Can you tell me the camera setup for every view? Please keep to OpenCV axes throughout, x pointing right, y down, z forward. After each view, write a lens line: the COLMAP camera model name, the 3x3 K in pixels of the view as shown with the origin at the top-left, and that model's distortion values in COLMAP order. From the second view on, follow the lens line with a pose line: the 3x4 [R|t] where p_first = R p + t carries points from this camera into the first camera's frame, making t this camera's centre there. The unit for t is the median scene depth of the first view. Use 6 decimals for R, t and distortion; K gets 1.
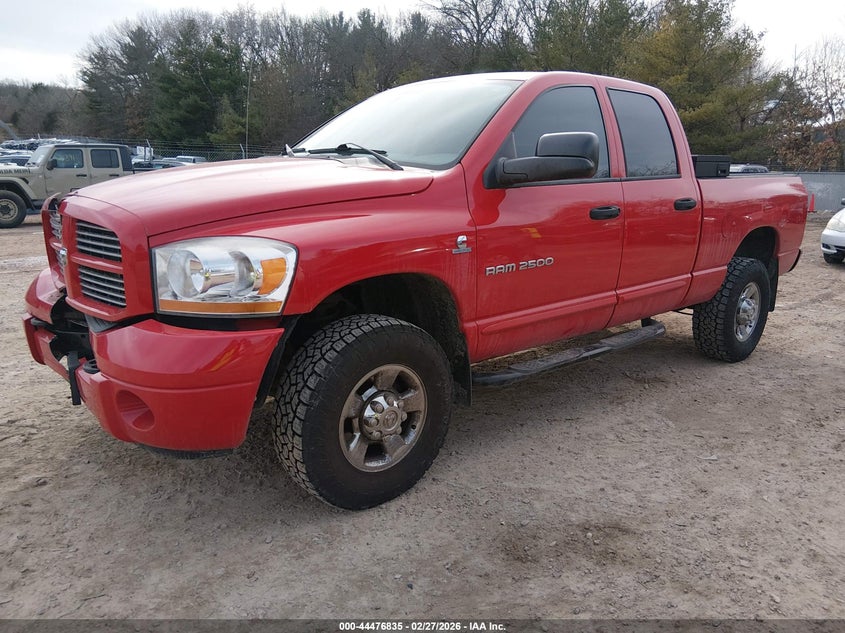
lens RADIAL K [[662.6, 0, 422.5], [0, 662.6, 316.5], [0, 0, 1]] dist [-0.006221, -0.005032]
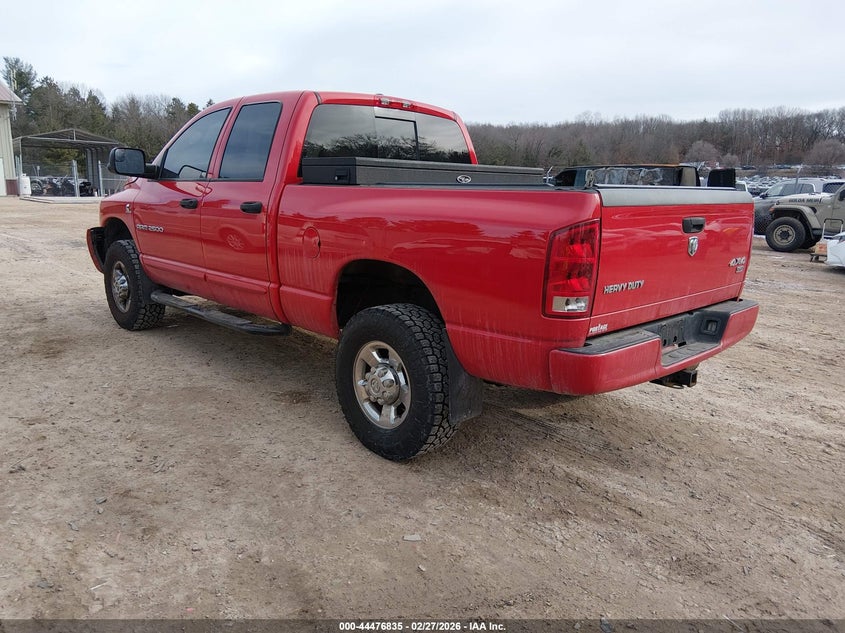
lens RADIAL K [[662.6, 0, 422.5], [0, 662.6, 316.5], [0, 0, 1]] dist [-0.006221, -0.005032]
pose [[0.037449, 0.189631, -0.981141, 1.279740], [-0.248189, 0.952831, 0.174686, -0.226158], [0.967988, 0.236966, 0.082747, 1.087282]]
